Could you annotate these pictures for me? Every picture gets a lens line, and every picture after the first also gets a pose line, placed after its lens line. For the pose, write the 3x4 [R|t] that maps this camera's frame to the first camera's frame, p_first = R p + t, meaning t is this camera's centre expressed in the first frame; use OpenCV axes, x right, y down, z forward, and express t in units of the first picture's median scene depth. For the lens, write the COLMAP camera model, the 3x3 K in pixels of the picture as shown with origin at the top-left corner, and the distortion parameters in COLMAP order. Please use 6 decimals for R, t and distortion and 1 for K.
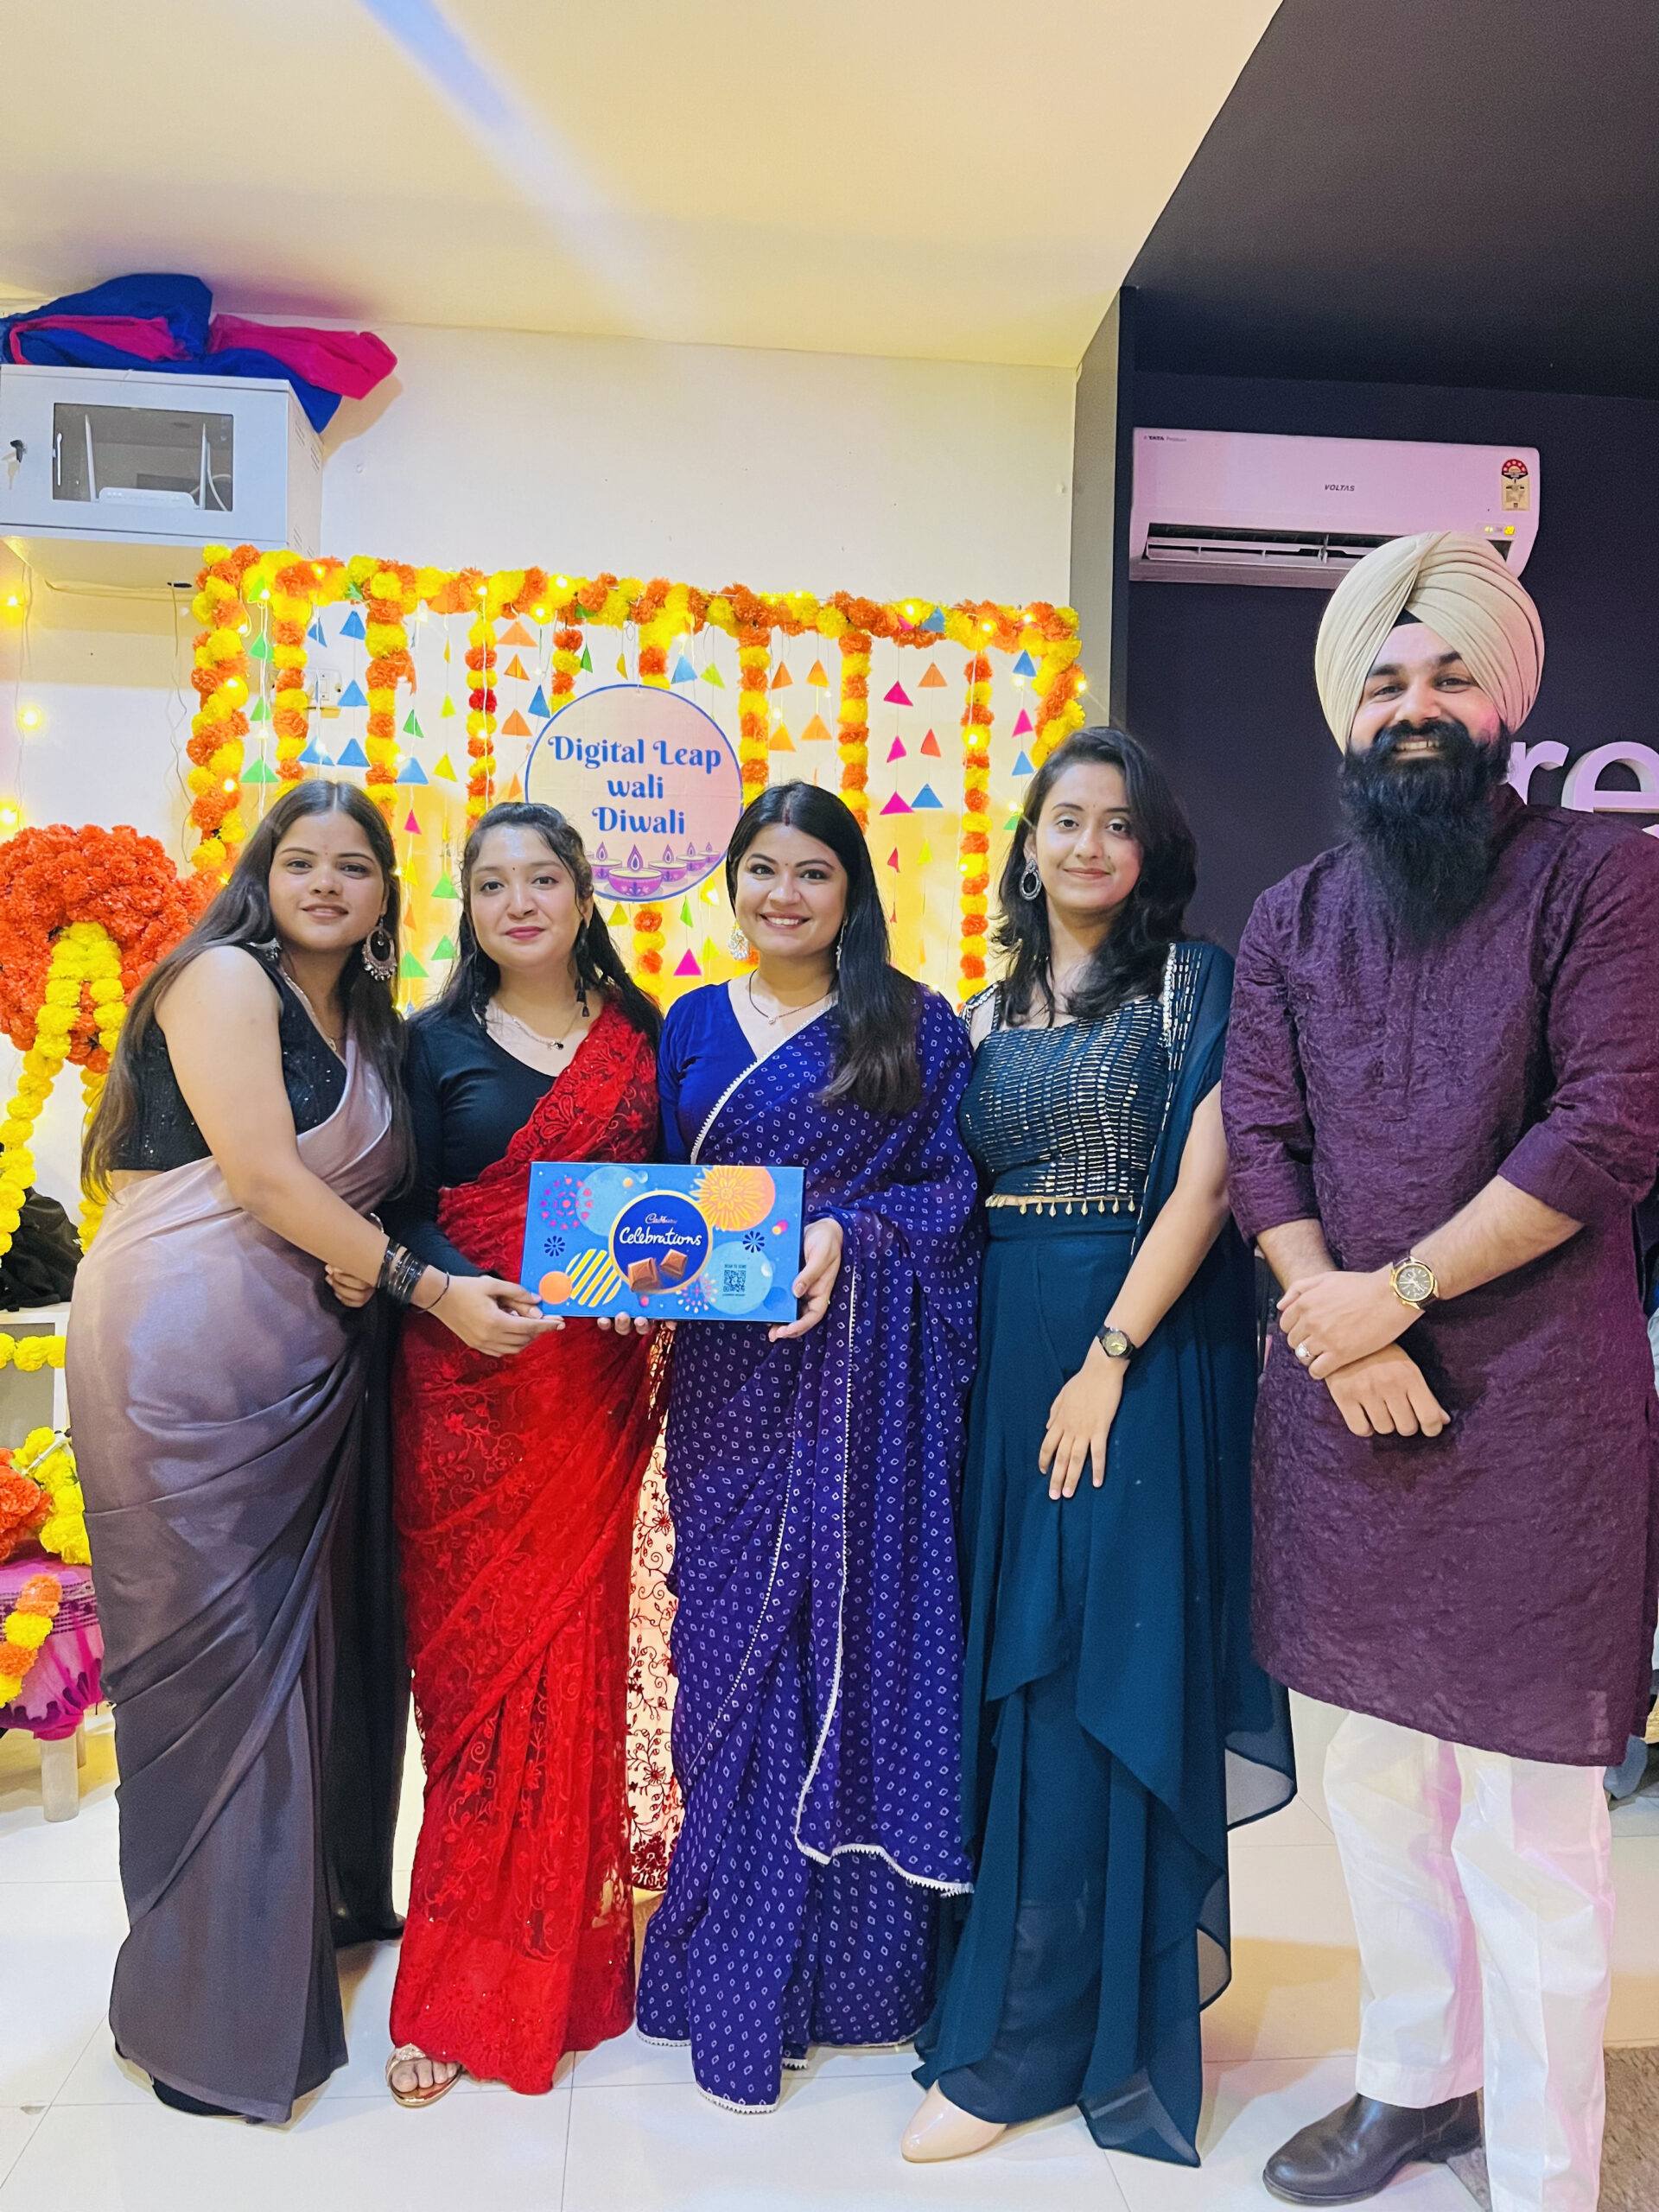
lens RADIAL K [[1716.2, 0, 825.5], [0, 1716.2, 1122.4], [0, 0, 1]] dist [0.044218, -0.034165]
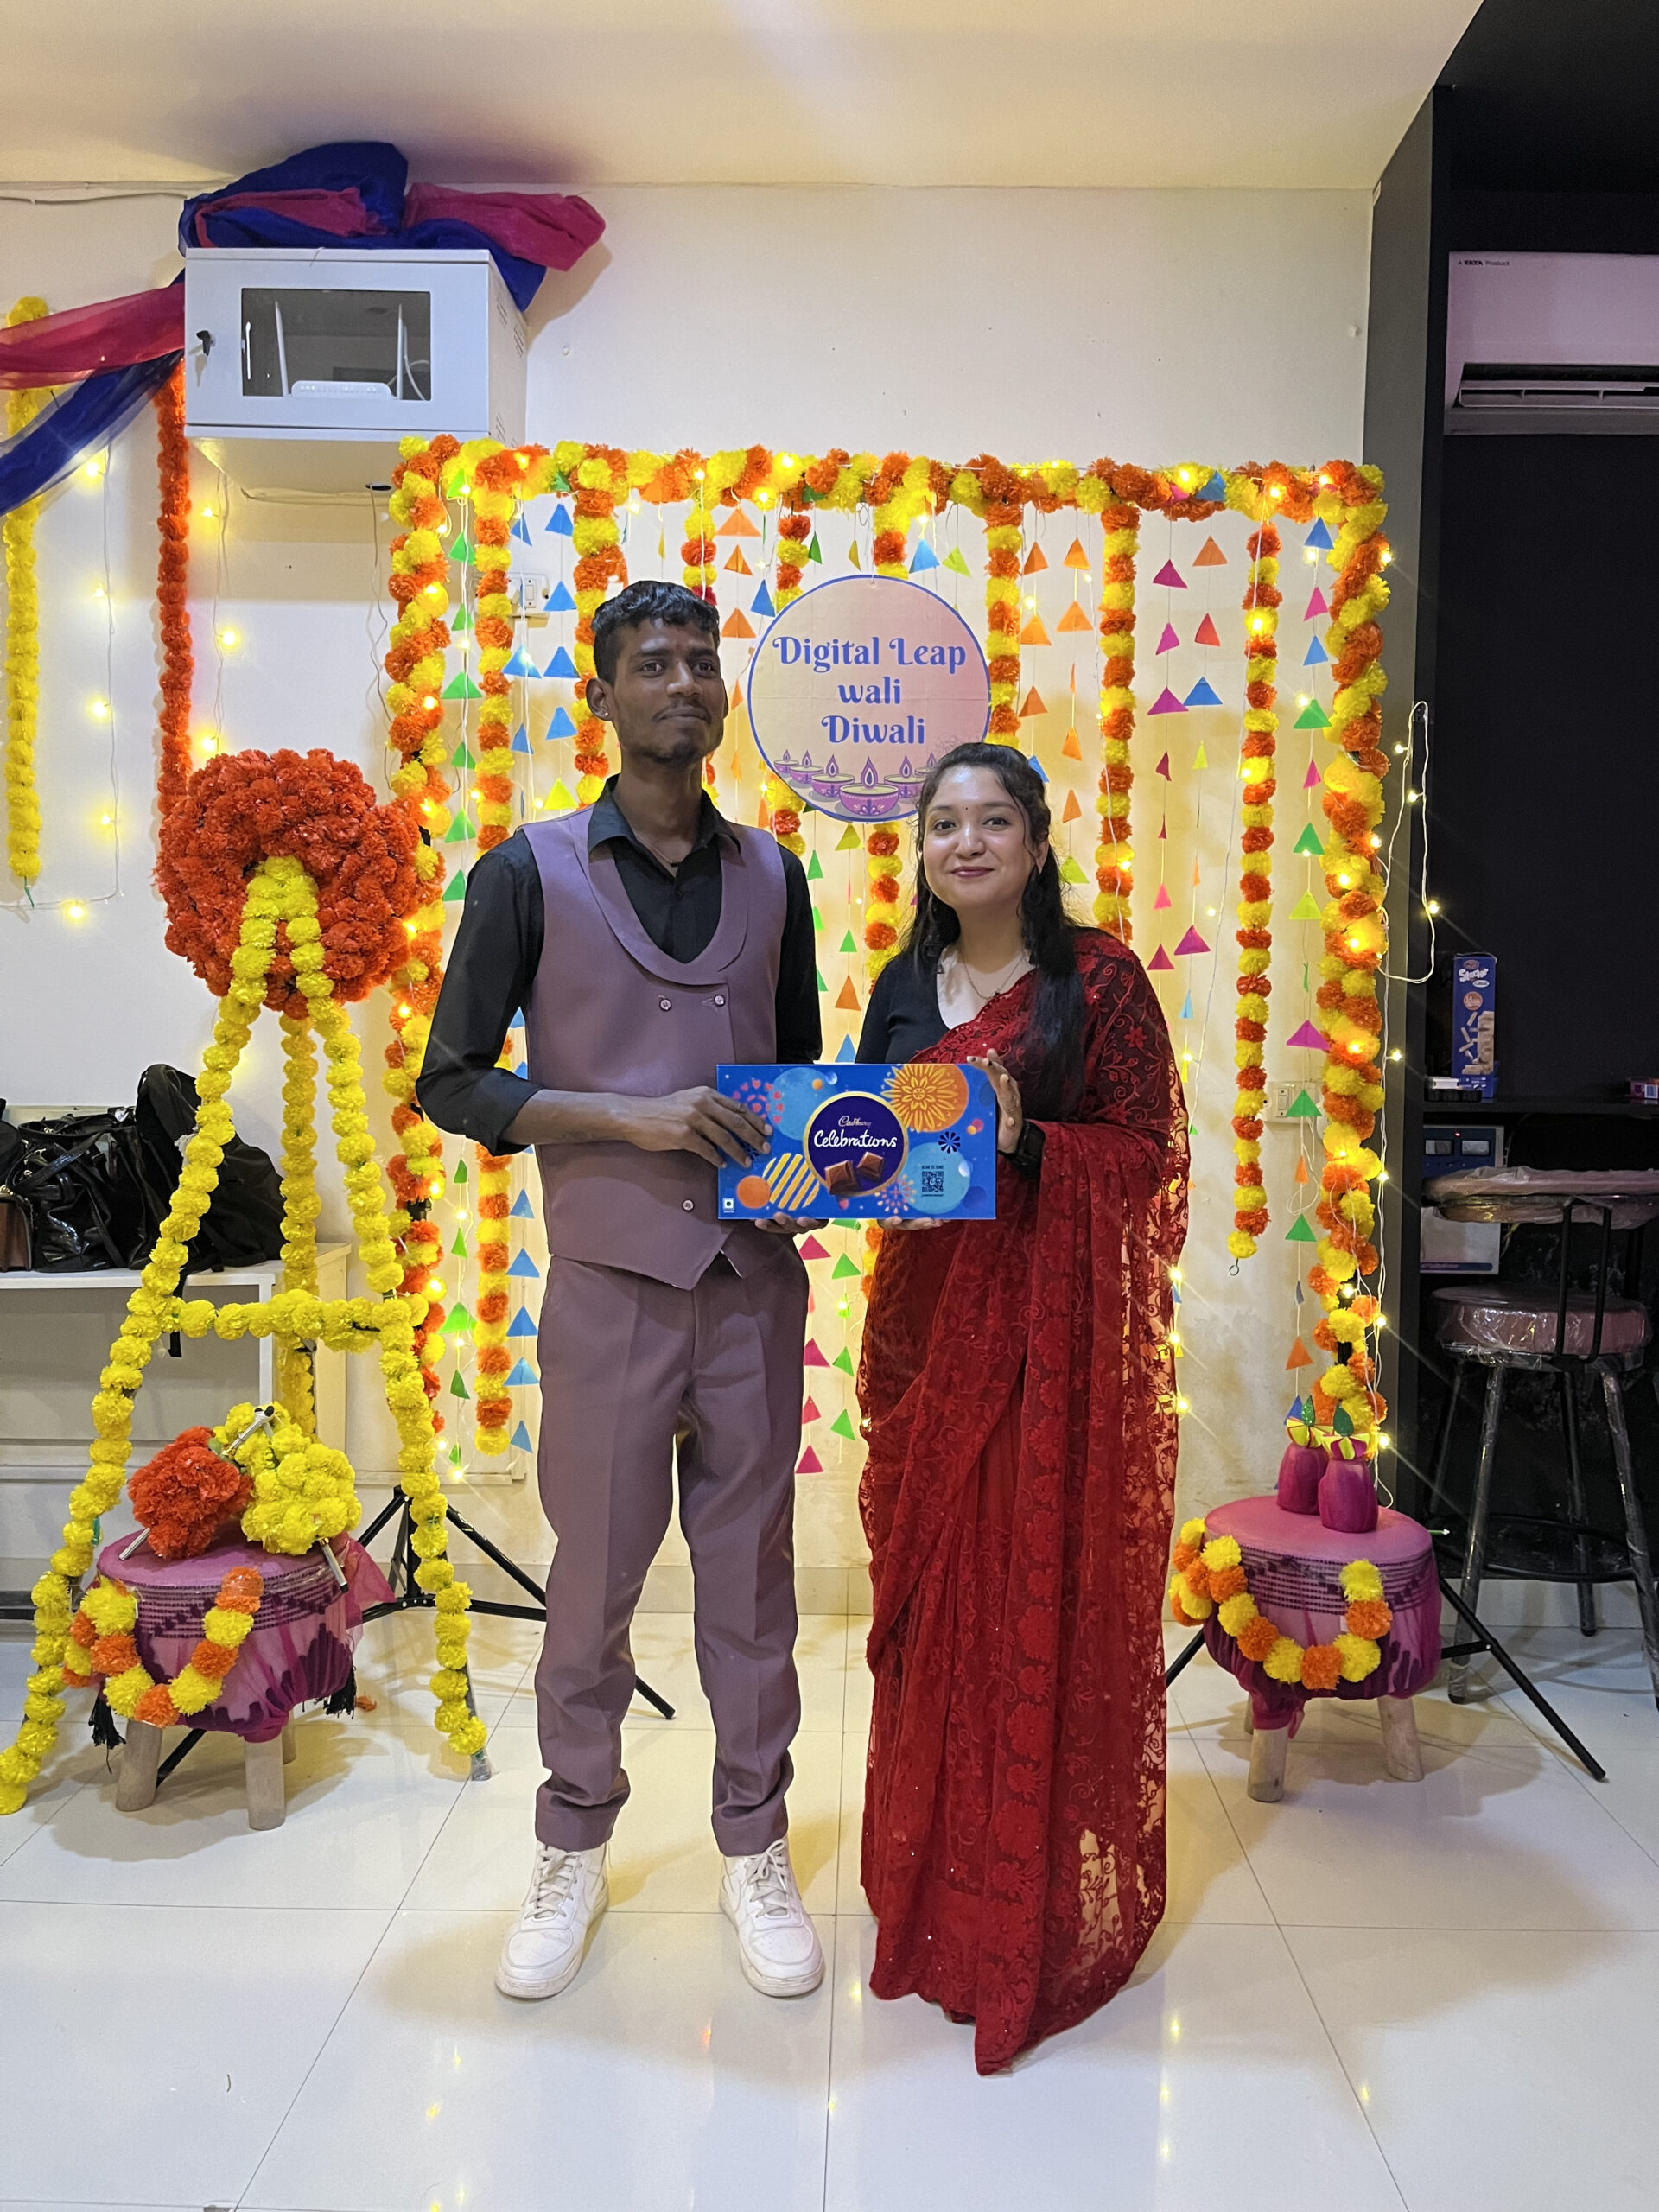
lens RADIAL K [[1716.2, 0, 831.5], [0, 1716.2, 1105.0], [0, 0, 1]] dist [0.044218, -0.034165]
pose [[0.993015, -0.000204, -0.117988, -0.025136], [0.004669, 0.999283, 0.037567, -0.014812], [0.117896, -0.037855, 0.992304, 0.105571]]
